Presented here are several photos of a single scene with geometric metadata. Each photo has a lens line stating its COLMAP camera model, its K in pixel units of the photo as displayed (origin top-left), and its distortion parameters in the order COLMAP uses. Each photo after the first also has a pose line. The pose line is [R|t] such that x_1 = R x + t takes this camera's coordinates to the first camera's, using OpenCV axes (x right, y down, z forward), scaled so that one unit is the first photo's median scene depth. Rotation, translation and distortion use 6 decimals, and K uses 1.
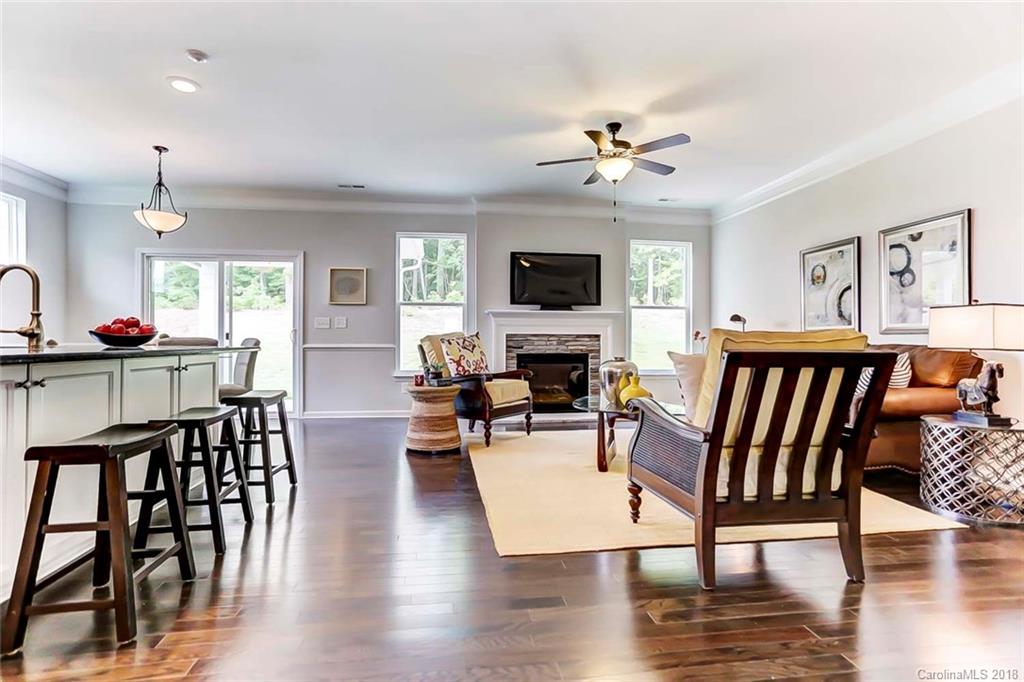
lens RADIAL K [[501.3, 0, 507.3], [0, 501.3, 341.6], [0, 0, 1]] dist [-0.014102, 0.006519]
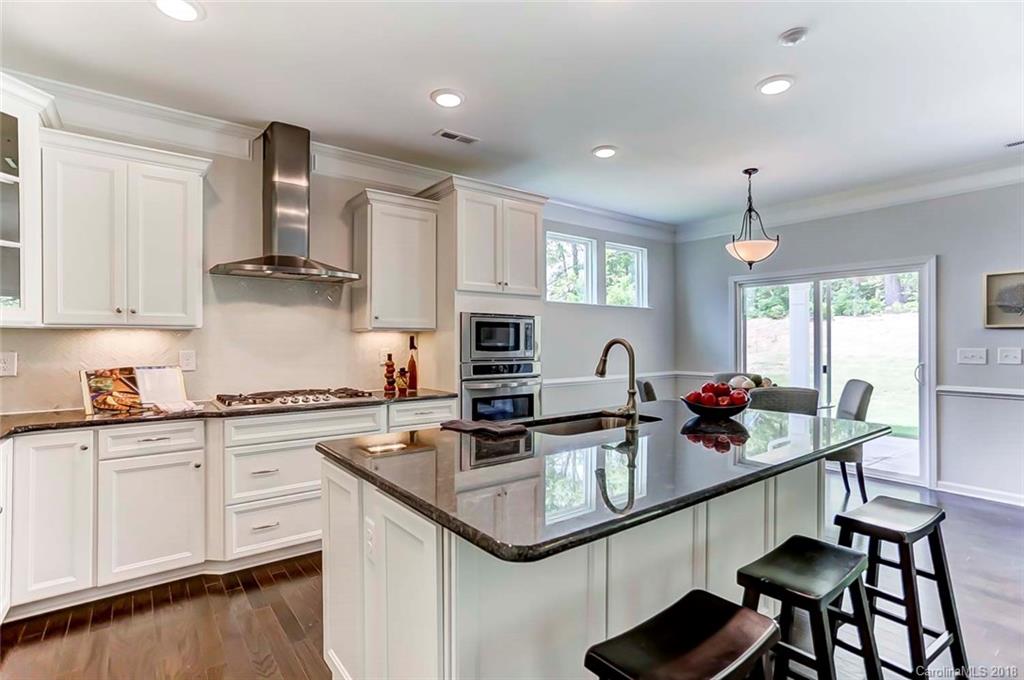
lens RADIAL K [[501.3, 0, 515.2], [0, 501.3, 335.9], [0, 0, 1]] dist [-0.014102, 0.006519]
pose [[0.498858, -0.012984, -0.866586, -0.125042], [0.003153, 0.999908, -0.013167, -0.075945], [0.866678, 0.003836, 0.498853, 0.176110]]
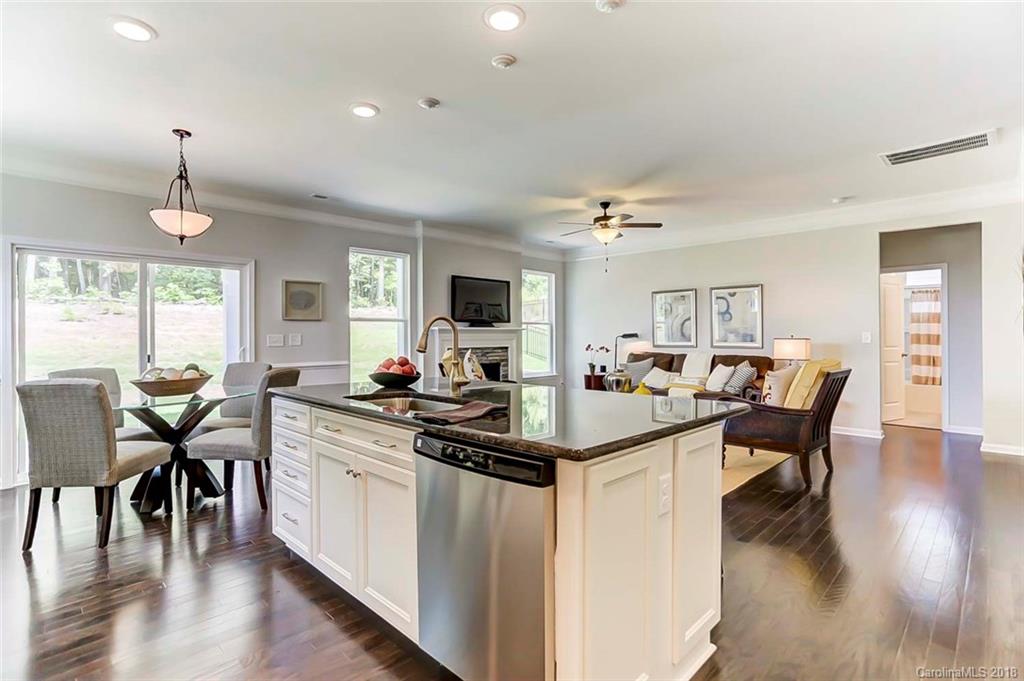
lens RADIAL K [[501.3, 0, 506.7], [0, 501.3, 330.3], [0, 0, 1]] dist [-0.014102, 0.006519]
pose [[0.795976, -0.000489, 0.605328, -0.763810], [0.007676, 0.999927, -0.009285, -0.058084], [-0.605279, 0.012037, 0.795922, 0.048894]]
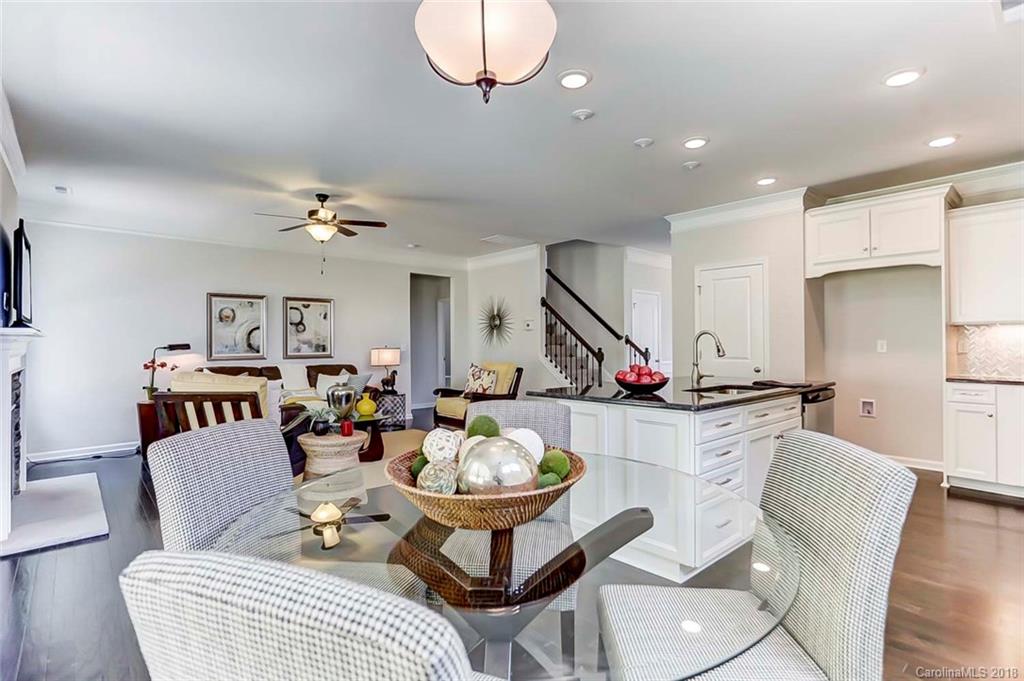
lens RADIAL K [[501.3, 0, 512.5], [0, 501.3, 340.1], [0, 0, 1]] dist [-0.014102, 0.006519]
pose [[-0.528235, 0.003271, 0.849092, -0.957845], [0.001917, 0.999995, -0.002660, -0.064554], [-0.849096, 0.000223, -0.528238, 1.103904]]
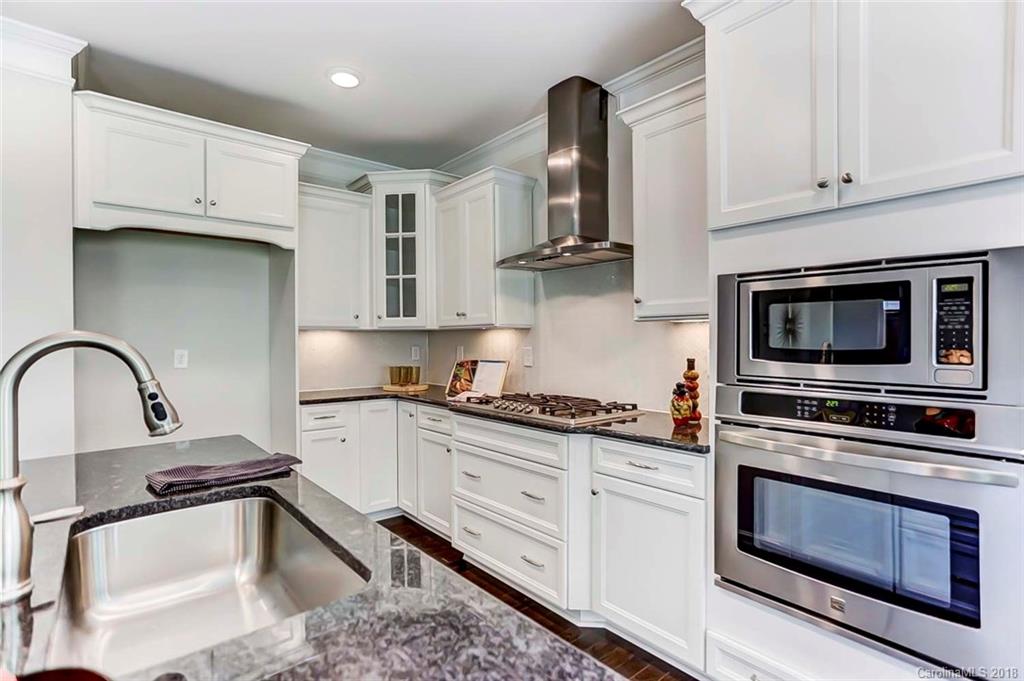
lens RADIAL K [[501.3, 0, 506.4], [0, 501.3, 339.8], [0, 0, 1]] dist [-0.014102, 0.006519]
pose [[-0.847387, 0.000046, -0.530976, -0.512122], [0.002287, 0.999991, -0.003563, -0.075571], [0.530971, -0.004233, -0.847380, 0.712881]]
